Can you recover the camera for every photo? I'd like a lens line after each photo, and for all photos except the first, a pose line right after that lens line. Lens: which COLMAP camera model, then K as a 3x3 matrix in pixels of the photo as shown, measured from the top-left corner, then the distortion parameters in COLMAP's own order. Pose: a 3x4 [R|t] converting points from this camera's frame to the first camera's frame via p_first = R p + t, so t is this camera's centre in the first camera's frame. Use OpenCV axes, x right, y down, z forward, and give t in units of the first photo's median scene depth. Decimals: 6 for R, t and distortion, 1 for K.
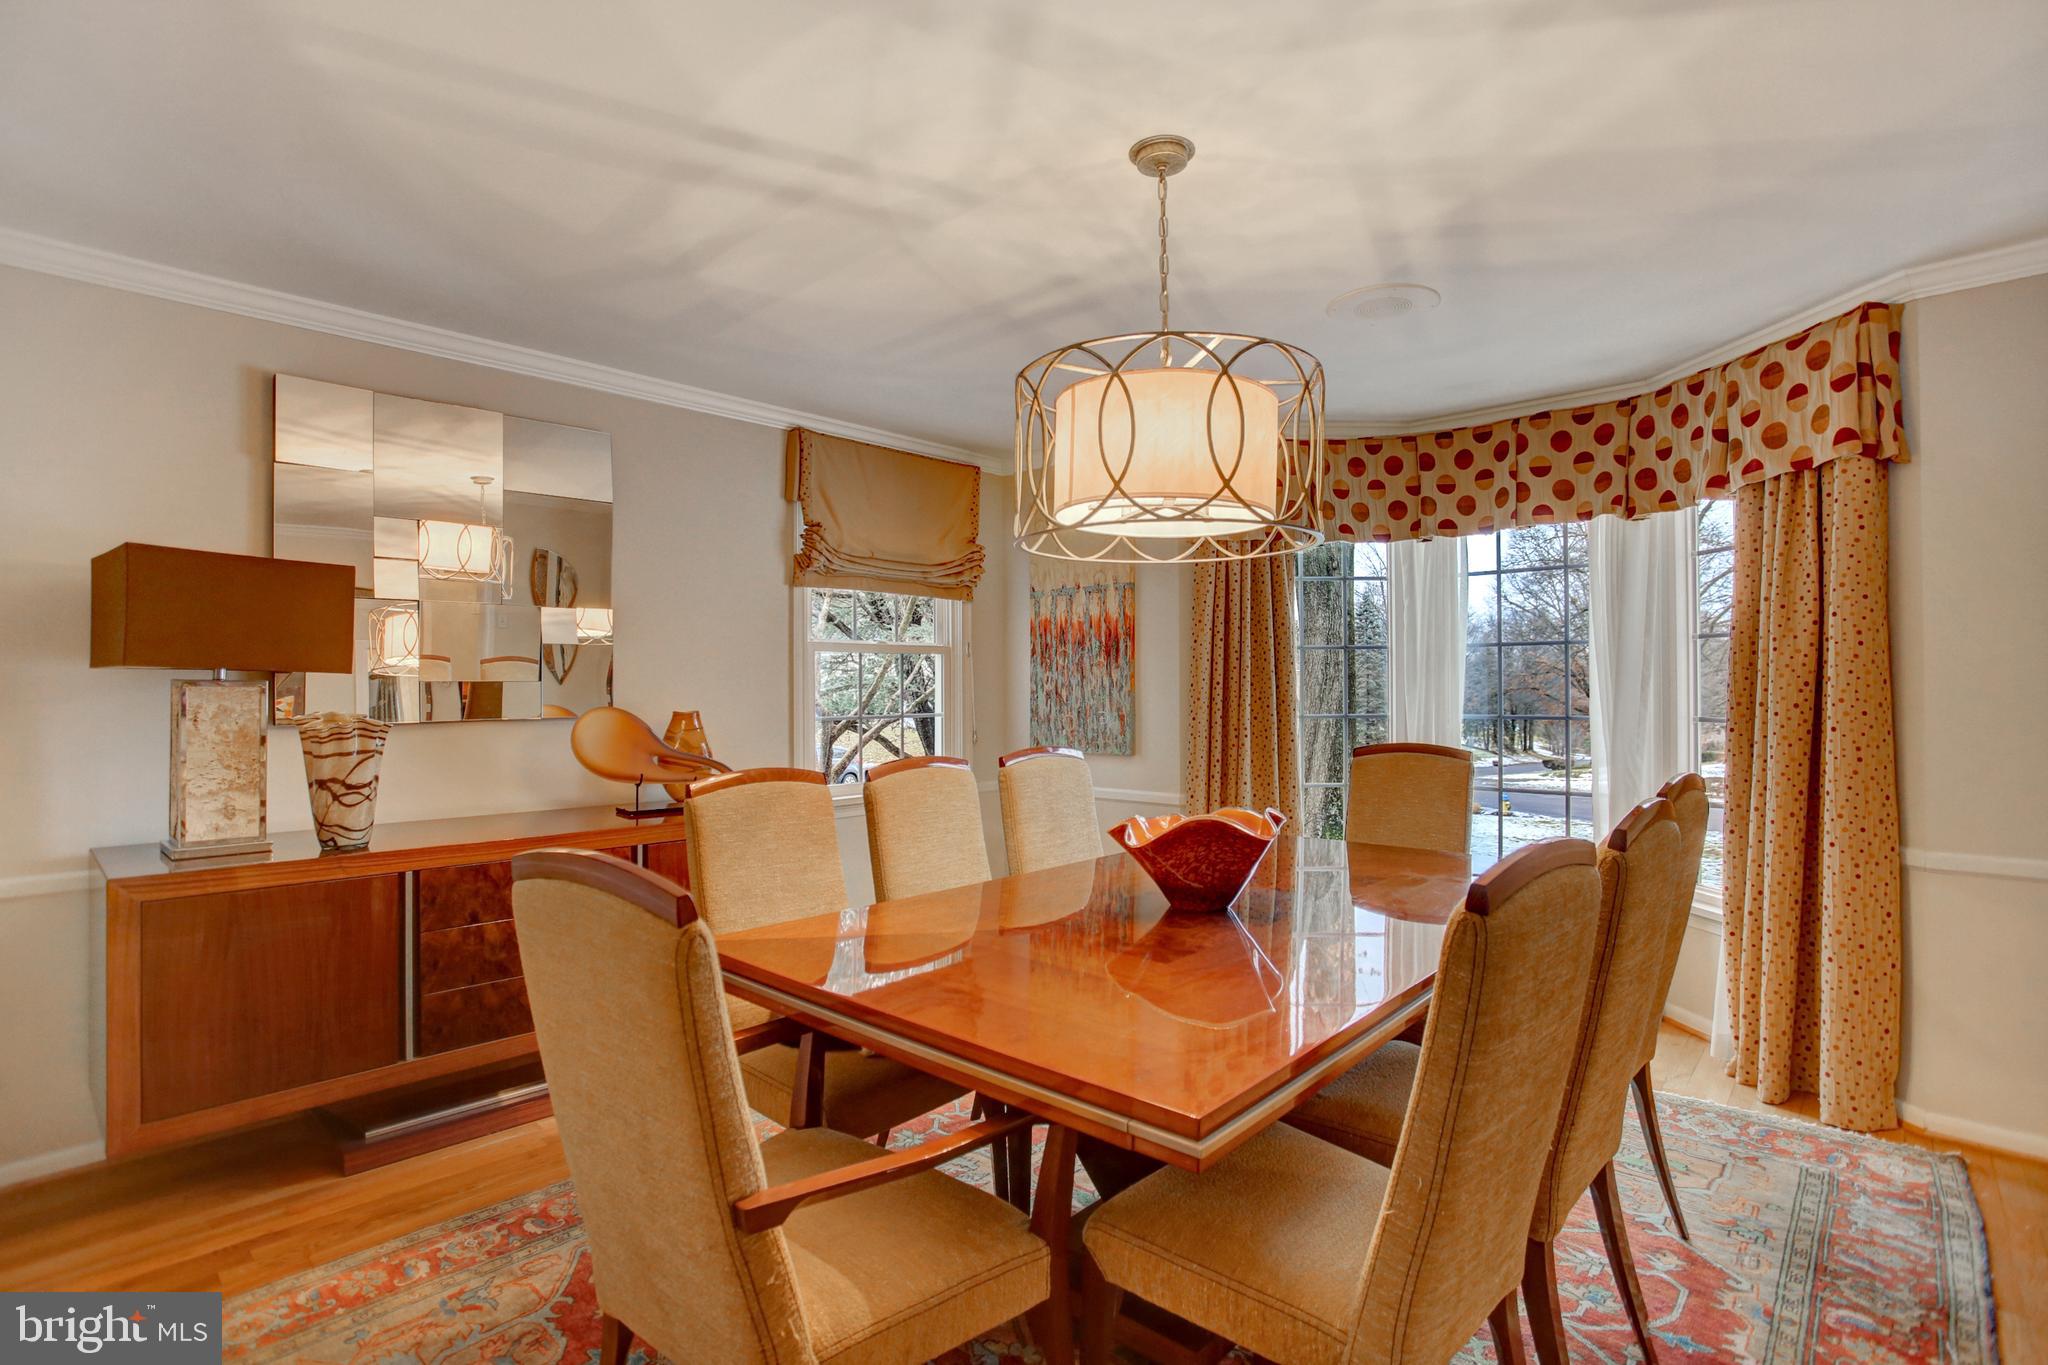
lens RADIAL K [[1006.4, 0, 993.9], [0, 1006.4, 681.7], [0, 0, 1]] dist [-0.073422, 0.029818]
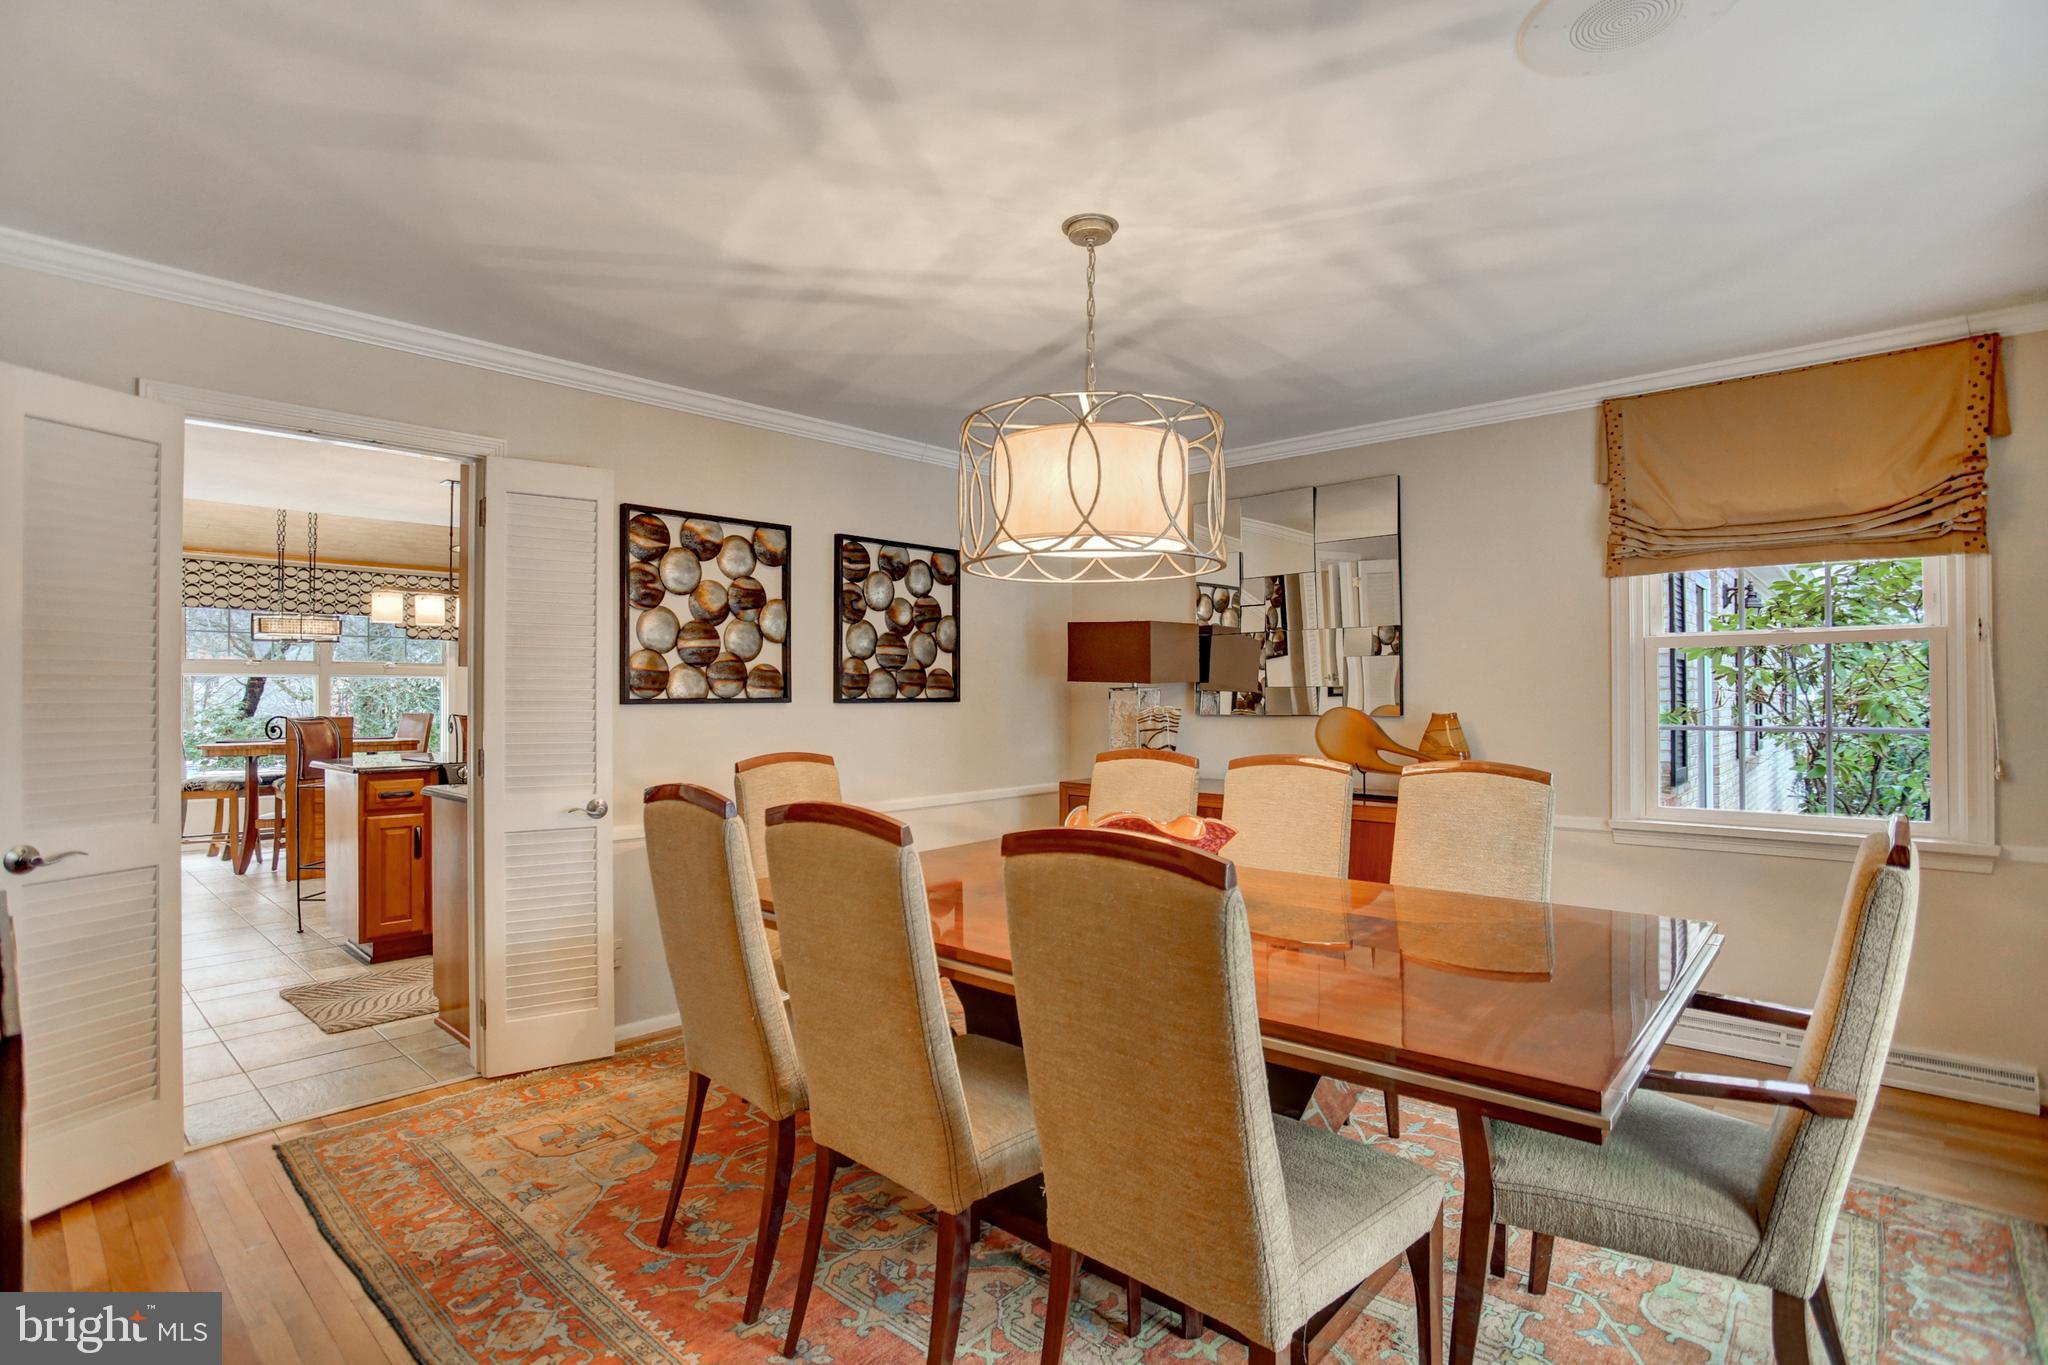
lens RADIAL K [[1026.5, 0, 1019.1], [0, 1026.5, 675.1], [0, 0, 1]] dist [-0.081899, 0.033548]
pose [[-0.004597, -0.017908, -0.999829, 1.115632], [0.004742, 0.999828, -0.017929, 0.008804], [0.999978, -0.004823, -0.004511, 0.760755]]
